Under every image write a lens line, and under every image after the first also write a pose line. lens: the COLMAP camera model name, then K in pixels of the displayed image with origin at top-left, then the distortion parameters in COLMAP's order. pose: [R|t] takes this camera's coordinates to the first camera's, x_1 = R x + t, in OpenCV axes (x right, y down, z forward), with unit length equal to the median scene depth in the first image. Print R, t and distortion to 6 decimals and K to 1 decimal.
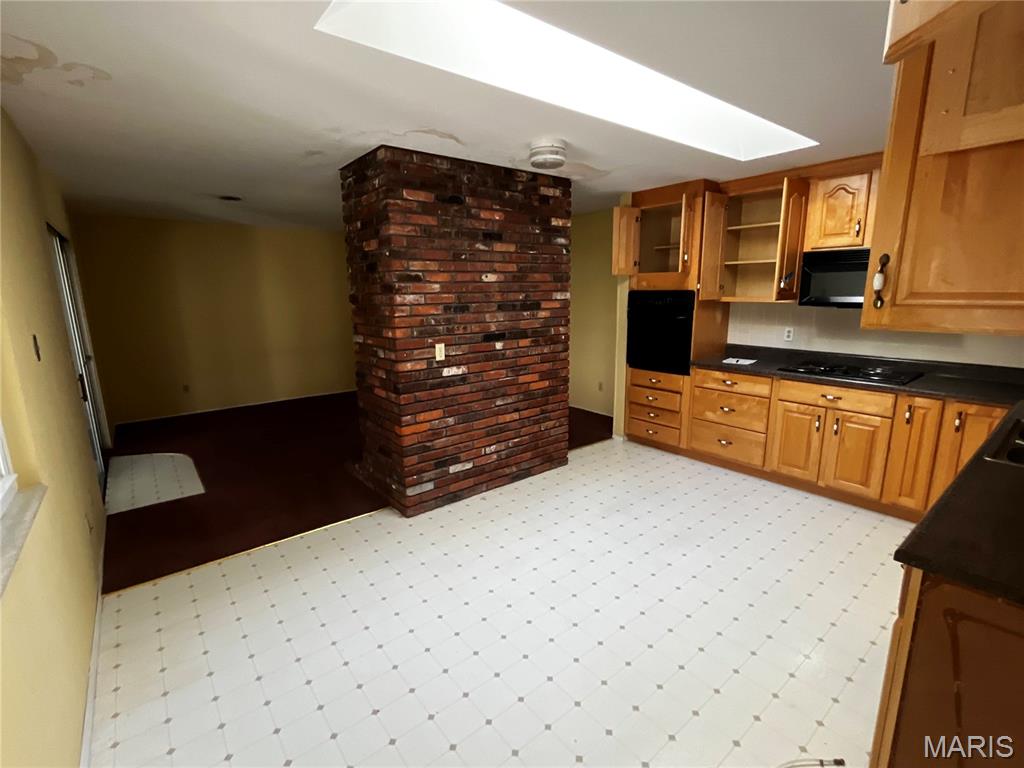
lens RADIAL K [[470.9, 0, 512.5], [0, 470.9, 386.3], [0, 0, 1]] dist [-0.000684, 0.000374]
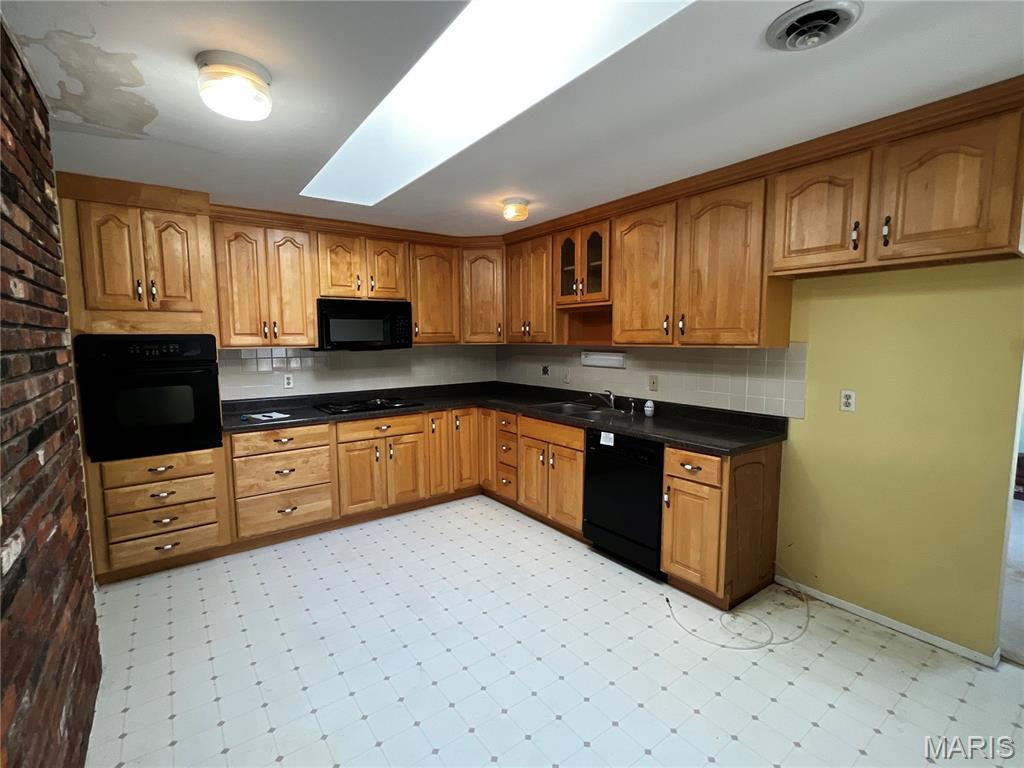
lens RADIAL K [[470.9, 0, 510.0], [0, 470.9, 385.1], [0, 0, 1]] dist [-0.000684, 0.000374]
pose [[0.037490, -0.087175, 0.995487, -0.402306], [0.204798, 0.975713, 0.077731, -0.094997], [-0.978086, 0.200960, 0.054433, 0.567000]]
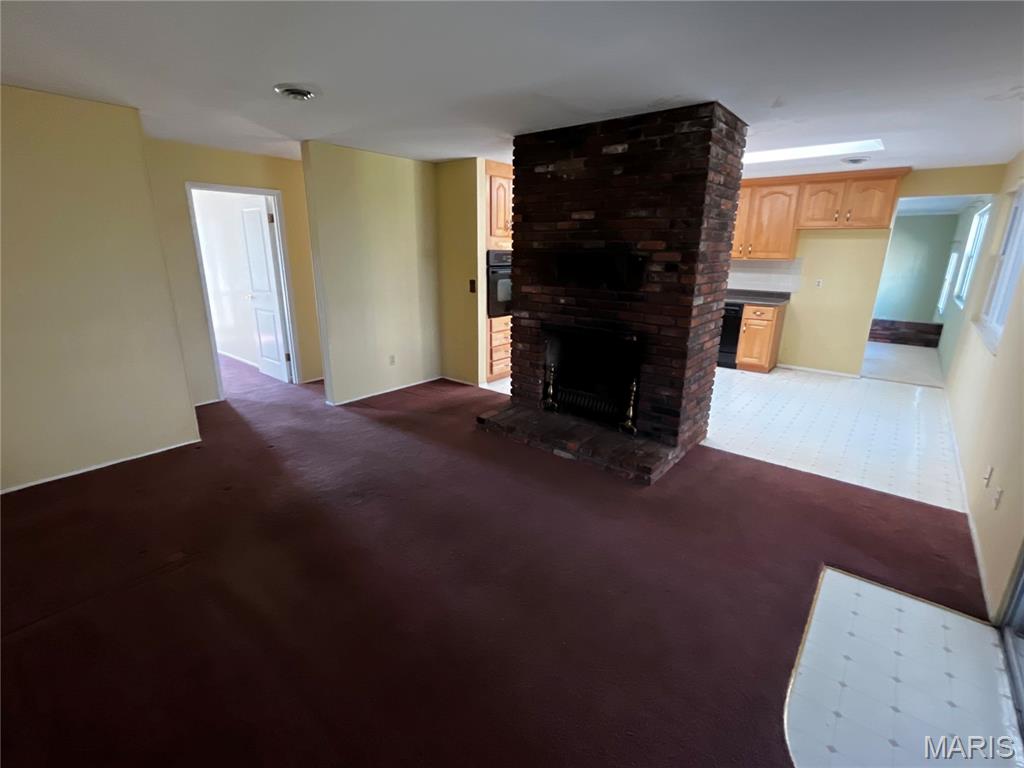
lens RADIAL K [[470.9, 0, 515.6], [0, 470.9, 383.0], [0, 0, 1]] dist [-0.000684, 0.000374]
pose [[-0.209806, -0.258133, 0.943053, -1.142226], [0.187272, 0.936054, 0.297881, -0.287509], [-0.959641, 0.239104, -0.148049, 1.495409]]
